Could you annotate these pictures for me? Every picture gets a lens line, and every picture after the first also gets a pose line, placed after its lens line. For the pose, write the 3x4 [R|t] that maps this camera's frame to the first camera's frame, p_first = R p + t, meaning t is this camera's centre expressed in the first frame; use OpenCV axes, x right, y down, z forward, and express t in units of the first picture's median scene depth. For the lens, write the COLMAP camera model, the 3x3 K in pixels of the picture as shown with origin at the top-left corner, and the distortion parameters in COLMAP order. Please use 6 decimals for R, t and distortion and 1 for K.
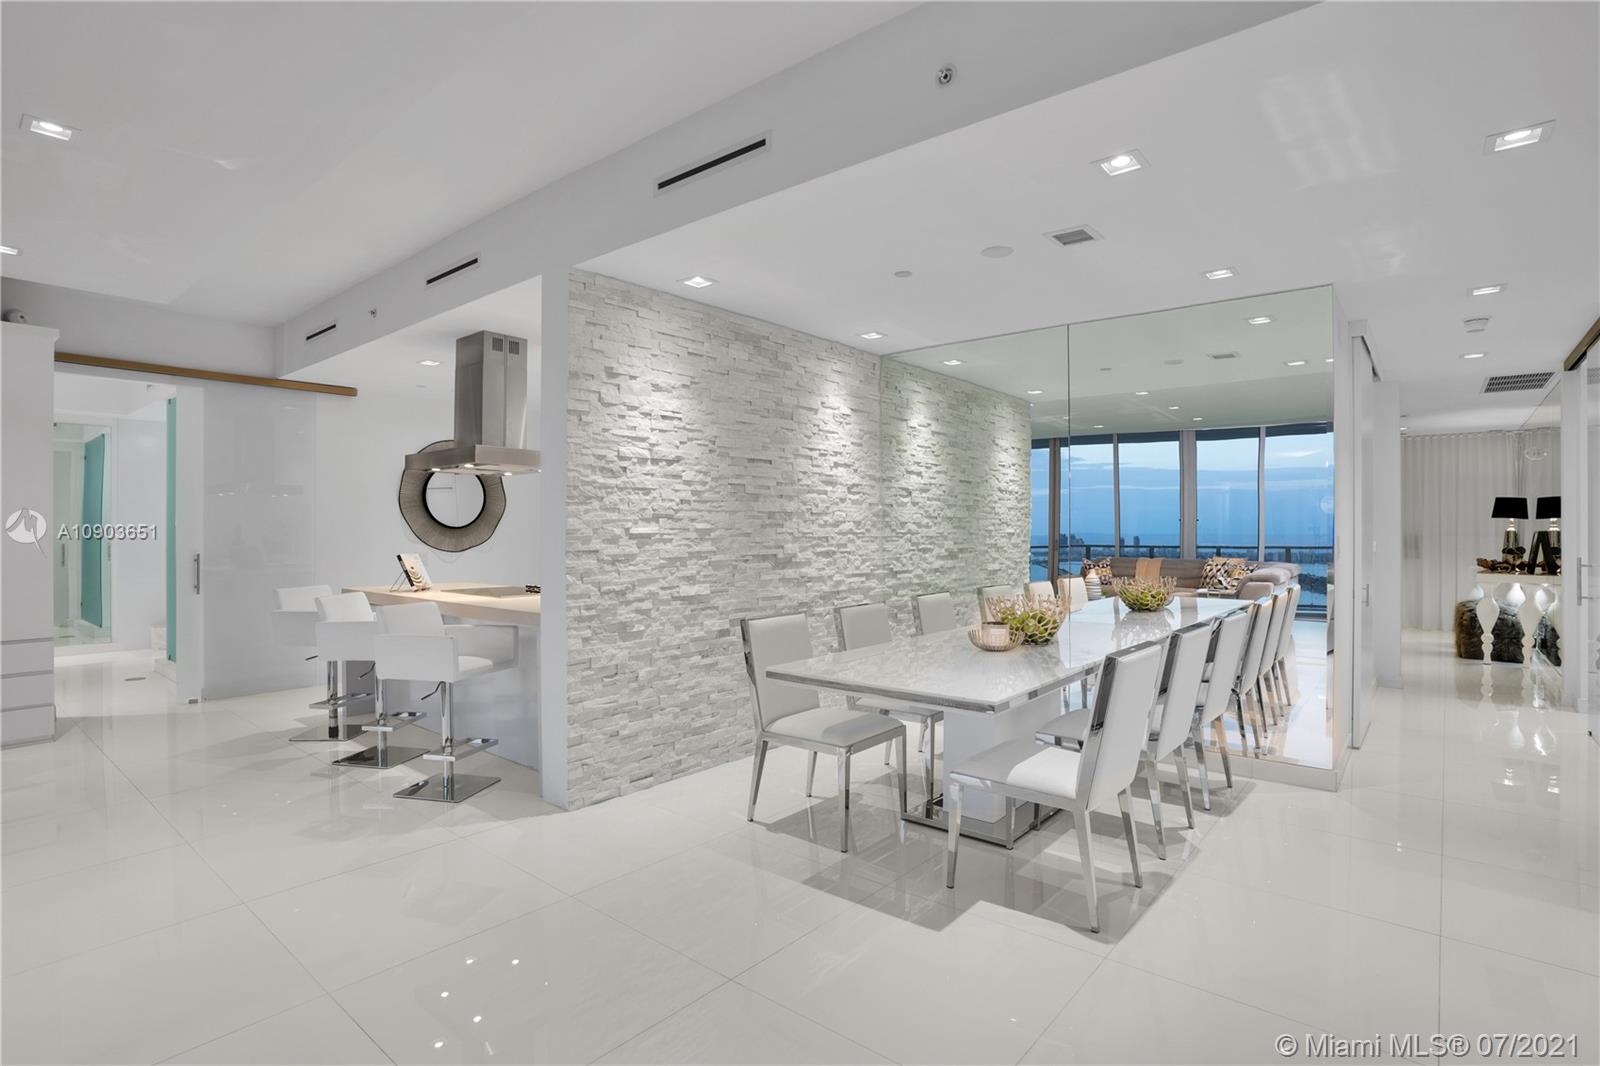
lens RADIAL K [[802.1, 0, 788.0], [0, 802.1, 524.2], [0, 0, 1]] dist [-0.034904, 0.001766]
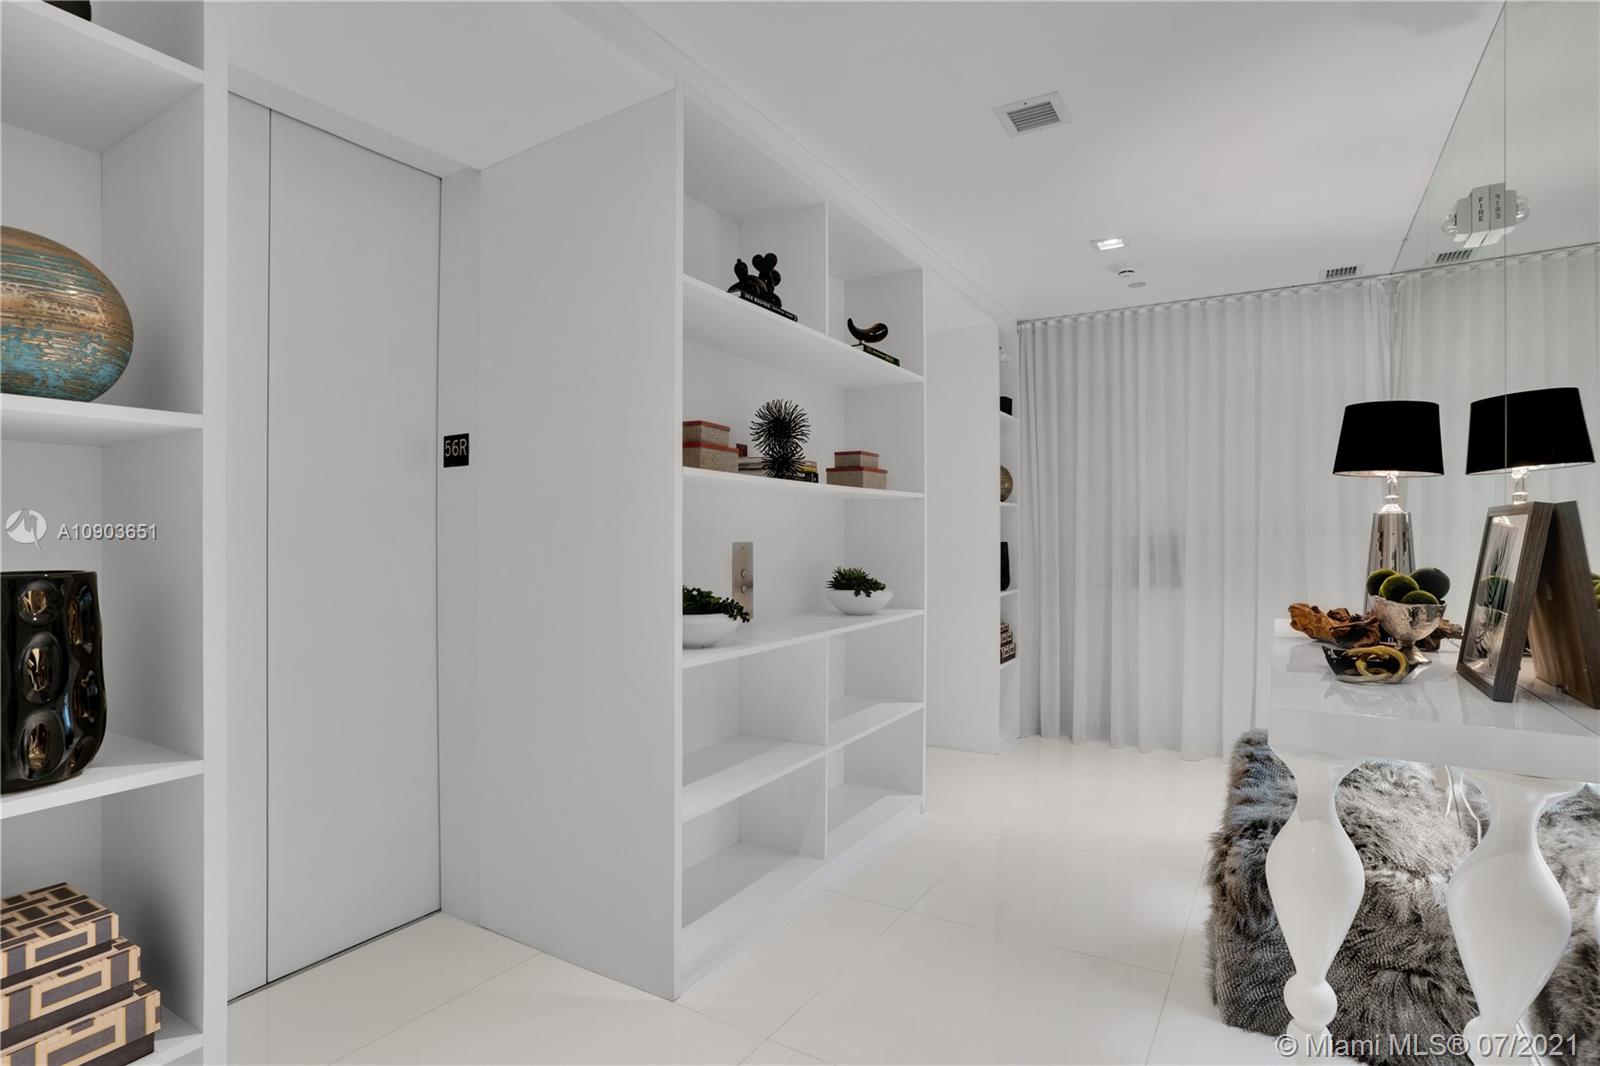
lens RADIAL K [[802.1, 0, 807.1], [0, 802.1, 535.2], [0, 0, 1]] dist [-0.034904, 0.001766]
pose [[0.989307, -0.009157, 0.145559, 0.664297], [0.008198, 0.999941, 0.007191, 0.013112], [-0.145616, -0.005921, 0.989323, 0.736108]]
